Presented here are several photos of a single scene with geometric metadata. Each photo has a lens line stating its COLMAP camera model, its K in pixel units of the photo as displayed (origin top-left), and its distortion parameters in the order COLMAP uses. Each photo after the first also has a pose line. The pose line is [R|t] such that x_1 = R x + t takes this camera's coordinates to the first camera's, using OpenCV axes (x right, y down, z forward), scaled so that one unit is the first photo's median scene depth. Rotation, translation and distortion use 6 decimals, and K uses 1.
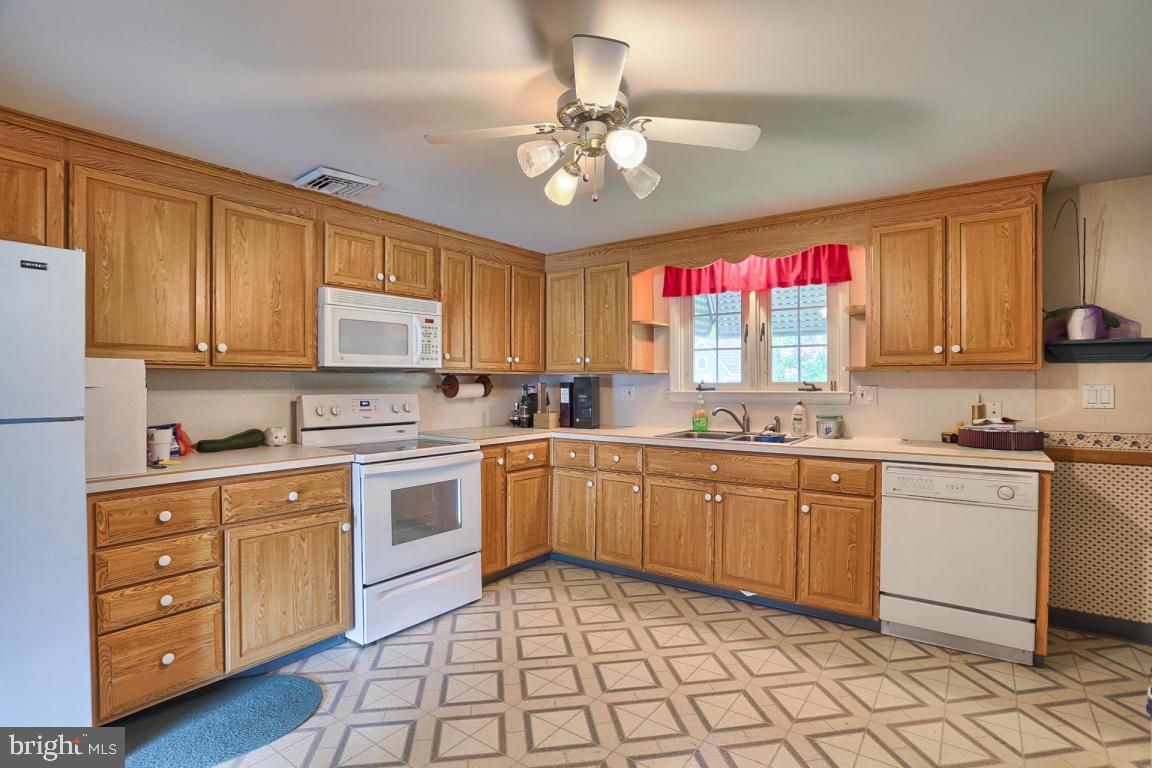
lens RADIAL K [[579.8, 0, 576.0], [0, 579.8, 384.0], [0, 0, 1]] dist [-0.071287, 0.035070]
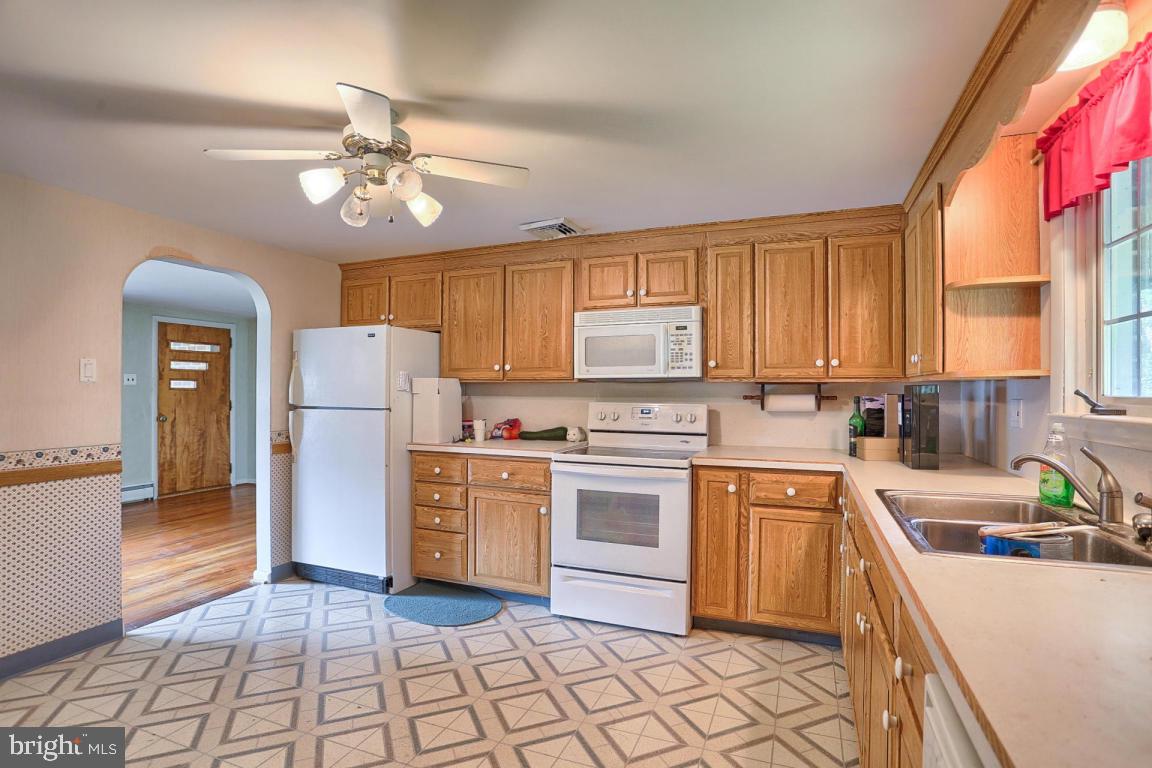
lens RADIAL K [[579.8, 0, 576.0], [0, 579.8, 384.0], [0, 0, 1]] dist [-0.071287, 0.035070]
pose [[0.230322, -0.008228, -0.973080, 0.719215], [-0.005776, 0.999935, -0.009823, -0.006698], [0.973097, 0.007883, 0.230260, 0.688650]]
